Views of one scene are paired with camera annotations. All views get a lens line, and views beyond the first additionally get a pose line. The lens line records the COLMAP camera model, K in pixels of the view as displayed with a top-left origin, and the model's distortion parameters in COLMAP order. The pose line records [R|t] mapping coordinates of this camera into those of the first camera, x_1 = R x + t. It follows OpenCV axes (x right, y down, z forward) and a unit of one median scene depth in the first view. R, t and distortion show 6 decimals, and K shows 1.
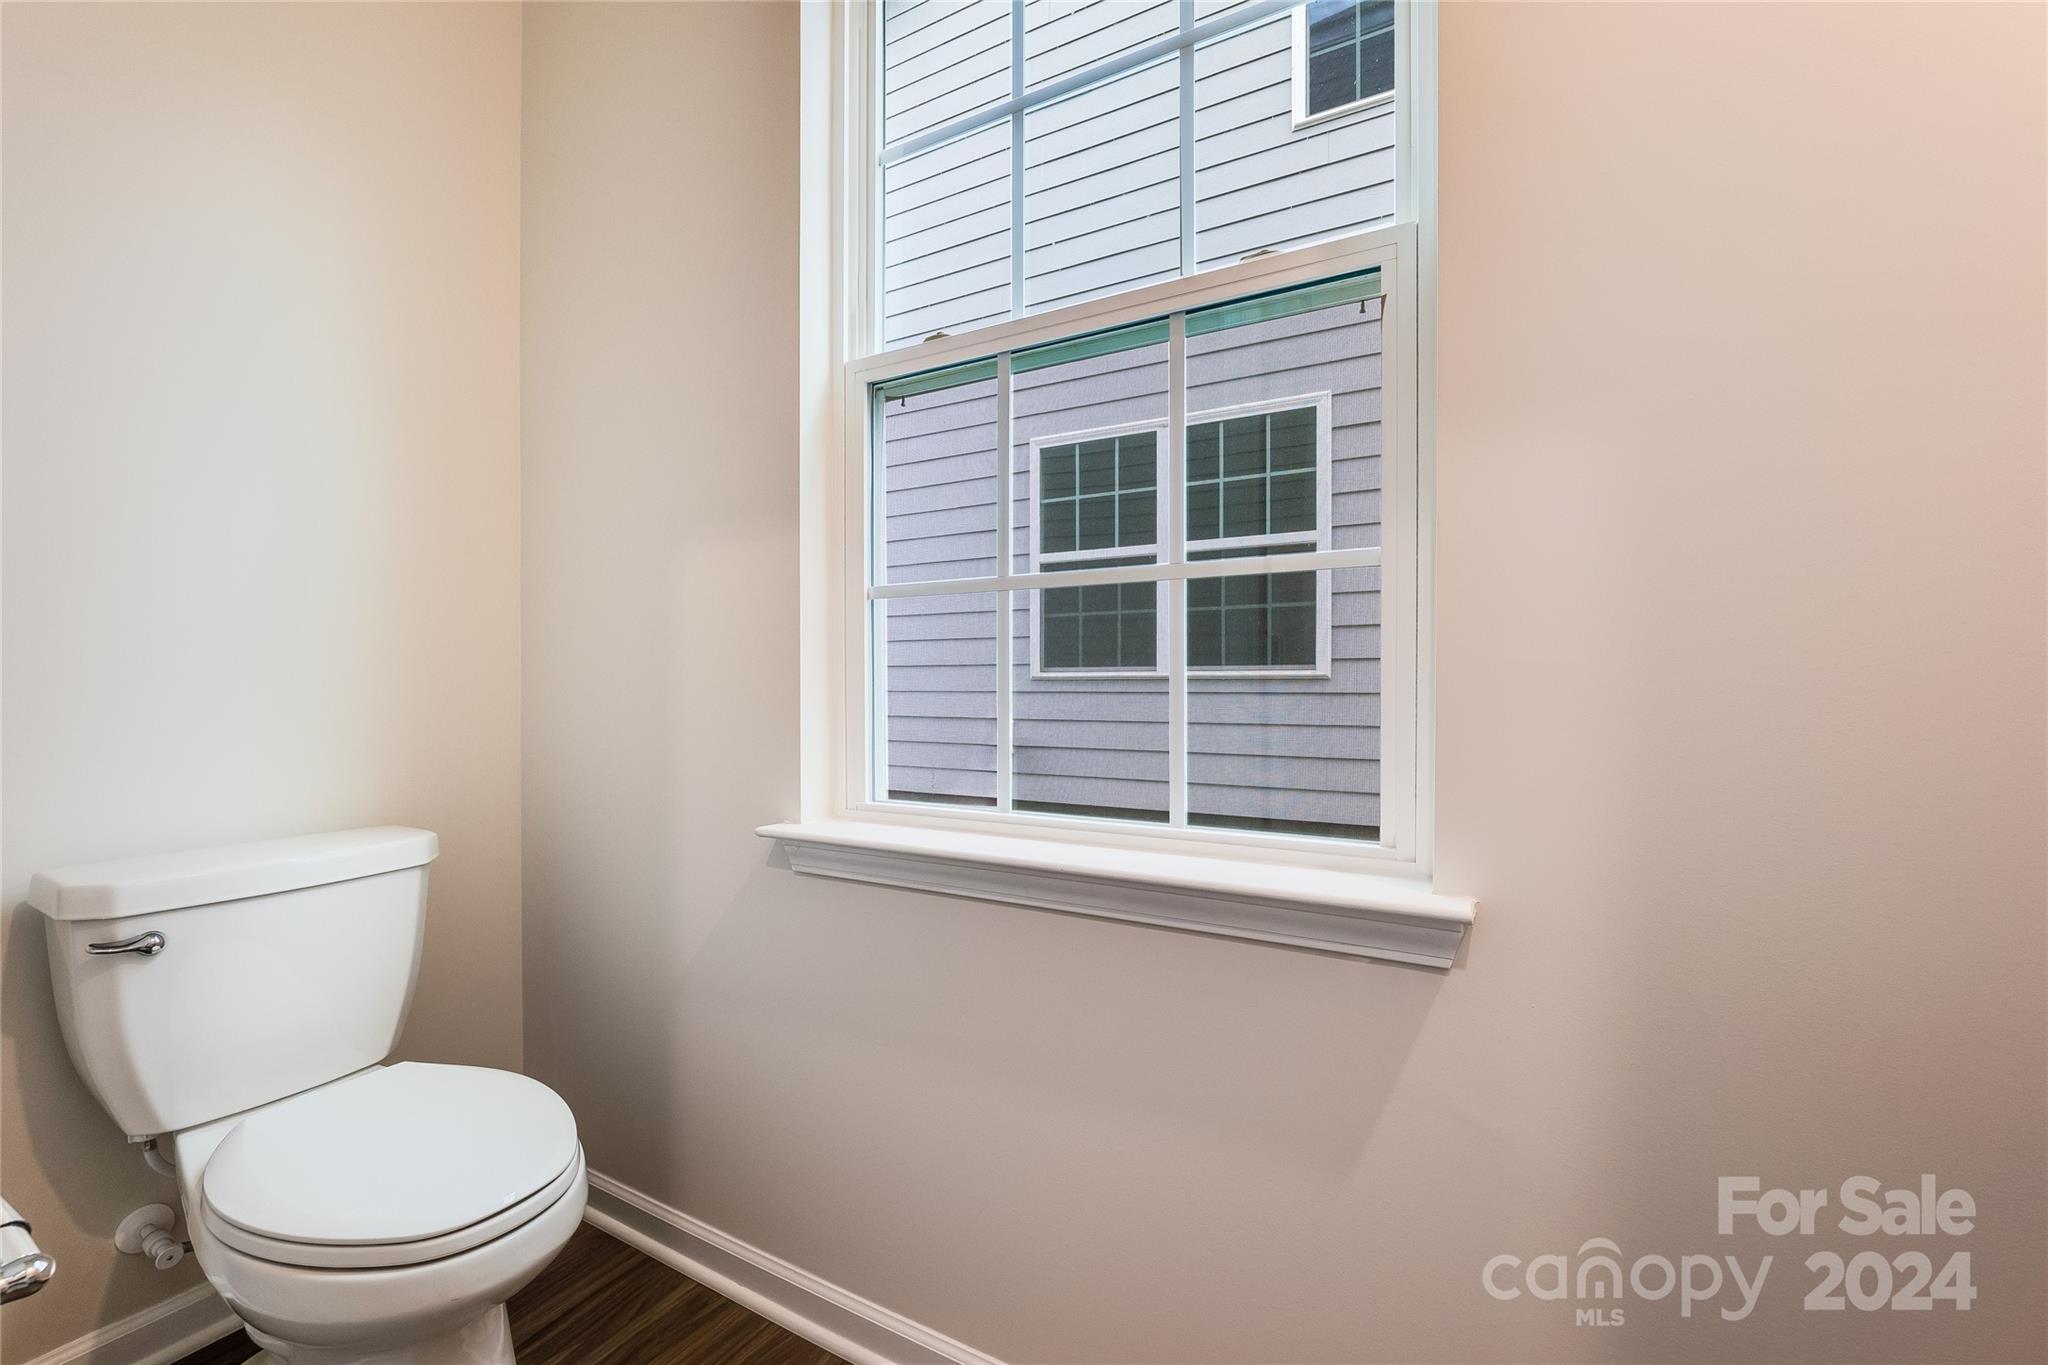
lens RADIAL K [[839.3, 0, 1024.8], [0, 839.3, 697.6], [0, 0, 1]] dist [-0.010613, -0.000273]
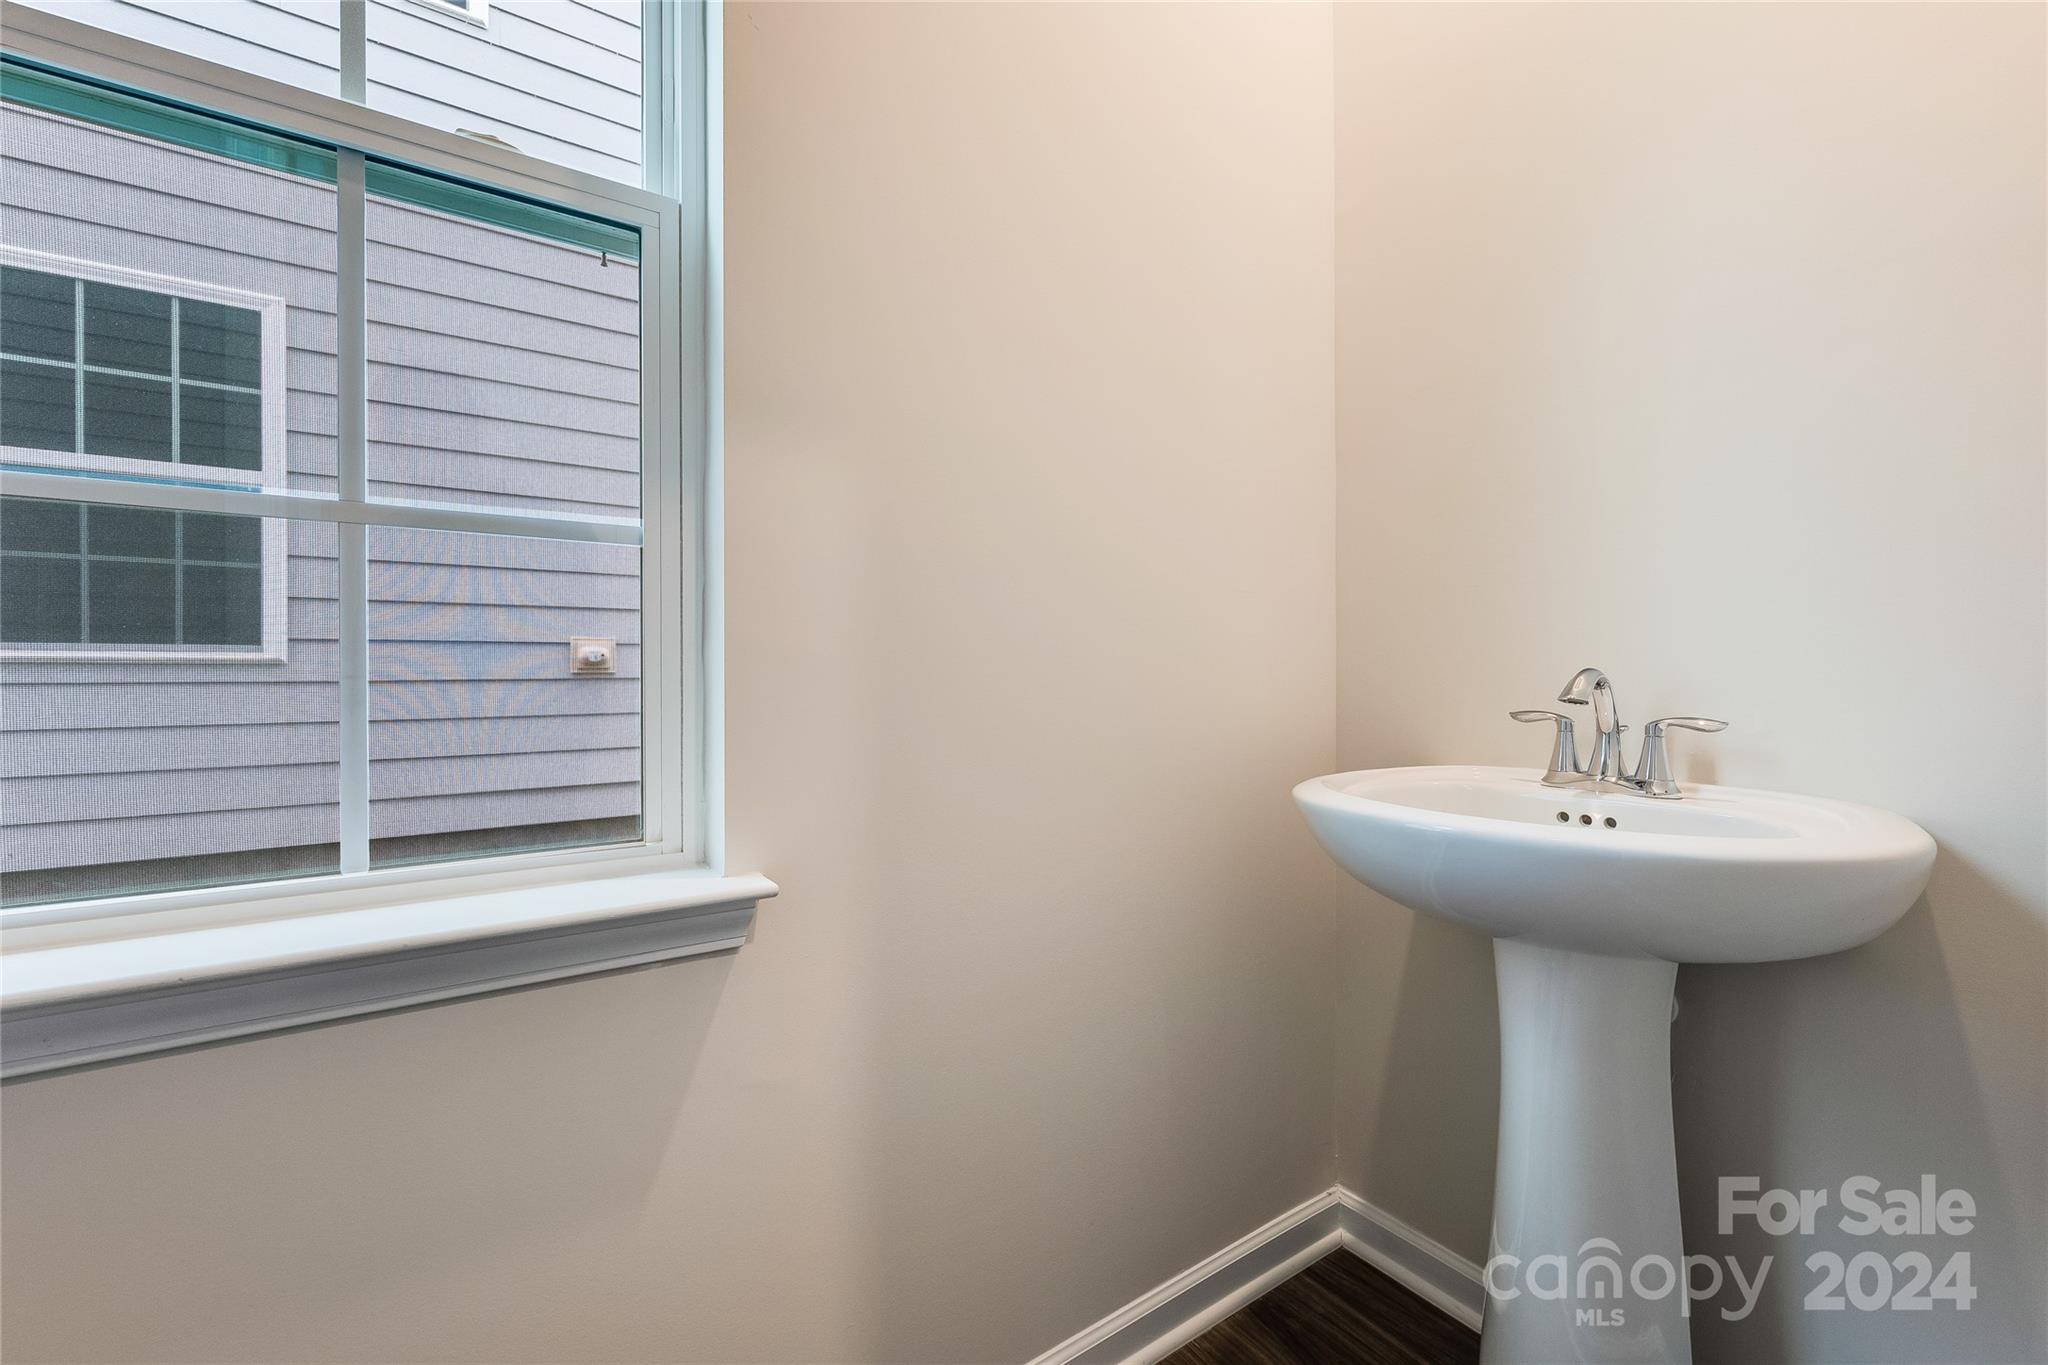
lens RADIAL K [[839.3, 0, 1025.4], [0, 839.3, 677.6], [0, 0, 1]] dist [-0.010613, -0.000273]
pose [[0.430338, -0.006858, 0.902642, -0.175455], [0.013902, 0.999903, 0.000970, -0.002331], [-0.902561, 0.012131, 0.430391, 0.150197]]
